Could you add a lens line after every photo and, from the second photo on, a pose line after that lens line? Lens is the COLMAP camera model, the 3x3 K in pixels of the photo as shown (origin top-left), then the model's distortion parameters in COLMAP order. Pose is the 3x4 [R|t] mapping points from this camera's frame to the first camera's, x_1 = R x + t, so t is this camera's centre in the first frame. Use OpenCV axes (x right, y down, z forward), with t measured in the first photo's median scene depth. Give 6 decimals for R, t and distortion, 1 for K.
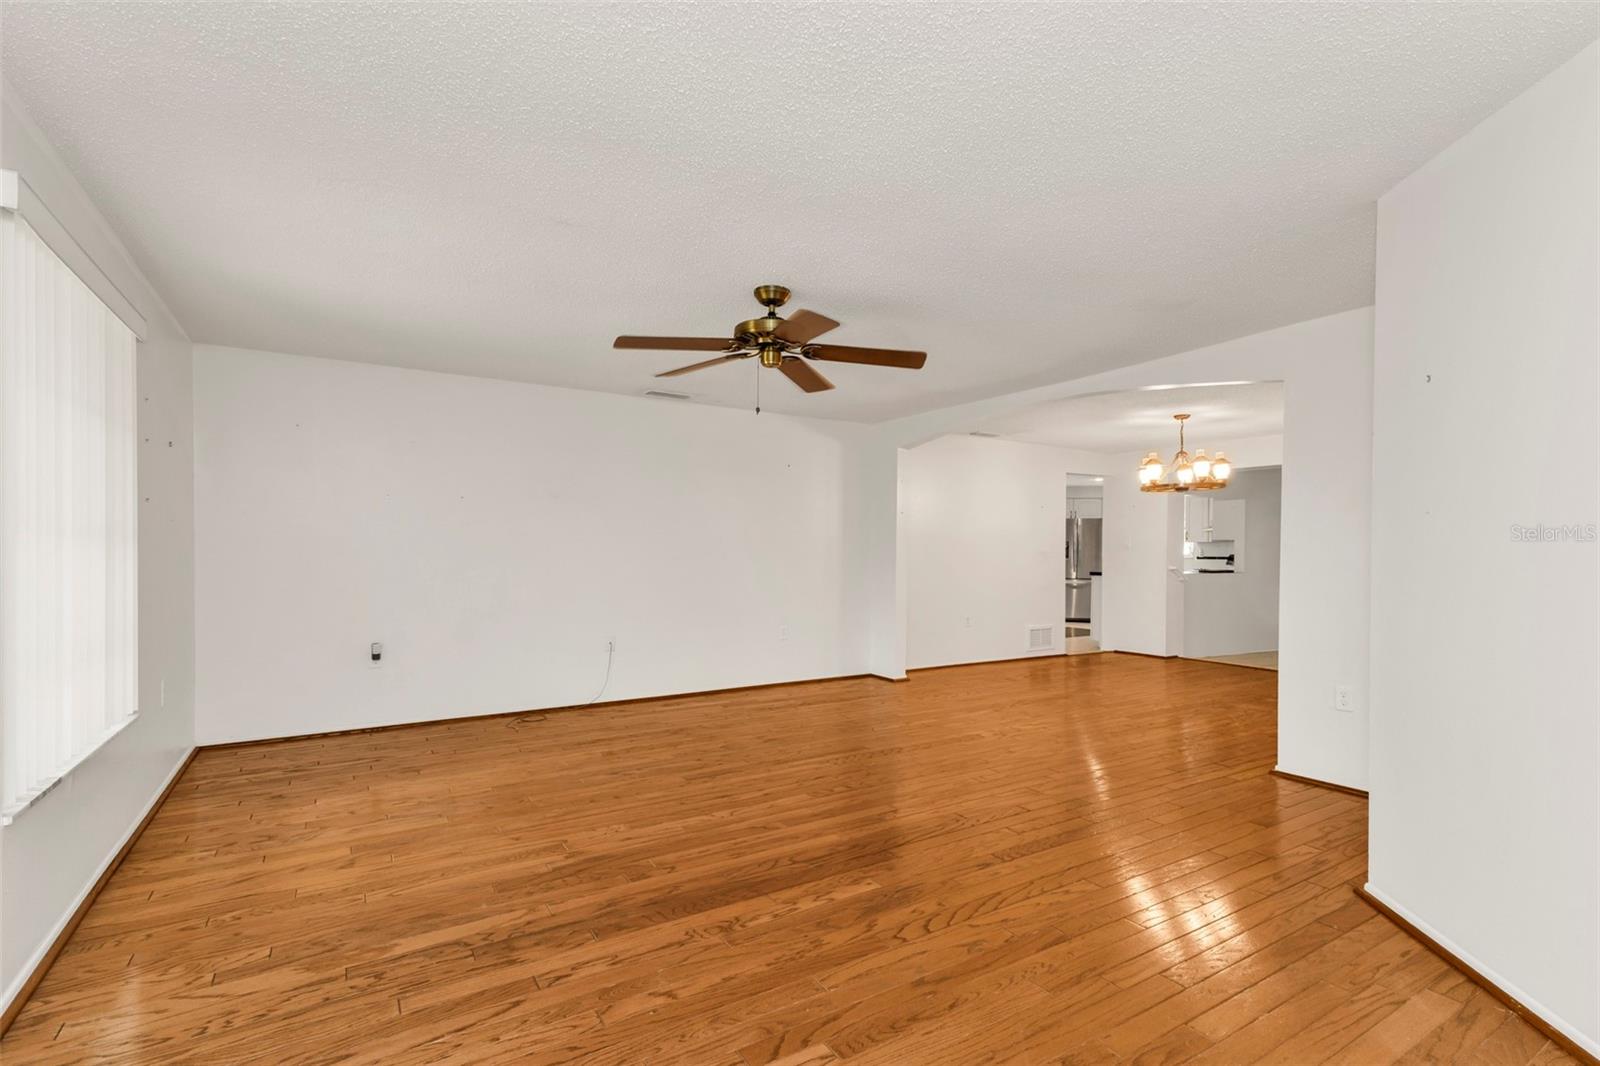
lens RADIAL K [[726.1, 0, 793.9], [0, 726.1, 541.5], [0, 0, 1]] dist [0.010629, -0.001906]
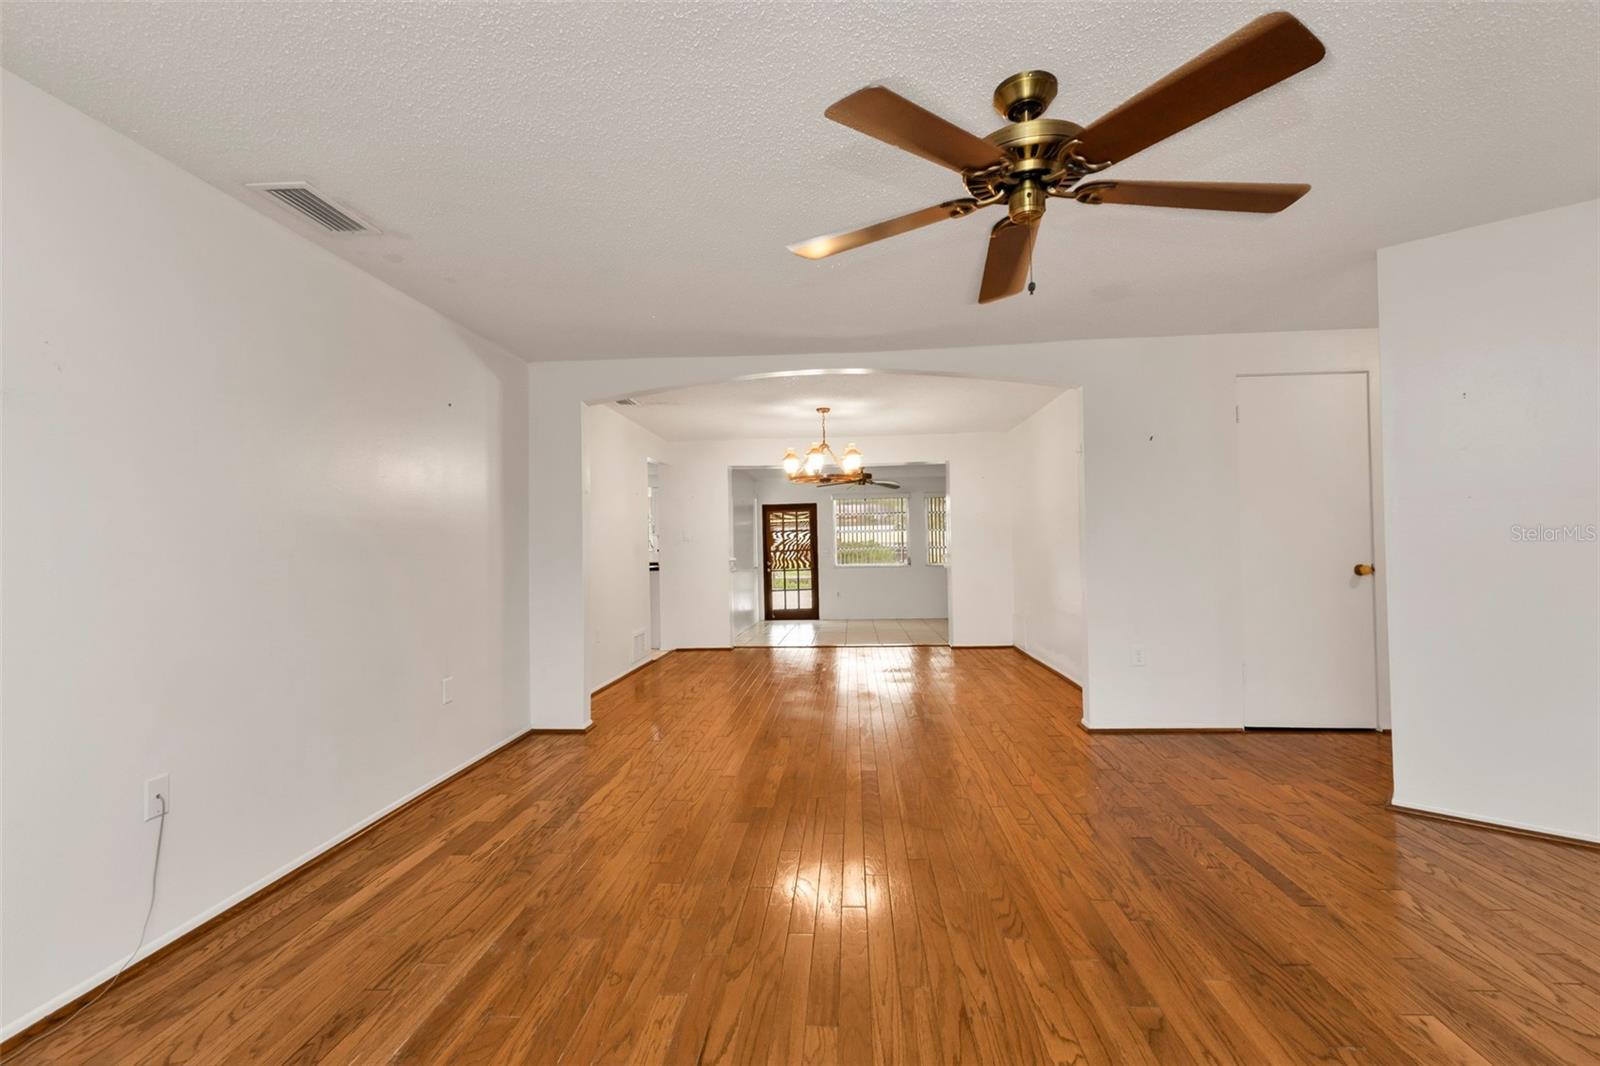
lens RADIAL K [[726.1, 0, 797.4], [0, 726.1, 533.5], [0, 0, 1]] dist [0.010629, -0.001906]
pose [[0.589462, -0.008686, 0.807749, -0.649539], [0.013351, 0.999910, 0.001010, 0.002408], [-0.807686, 0.010189, 0.589525, 0.868820]]
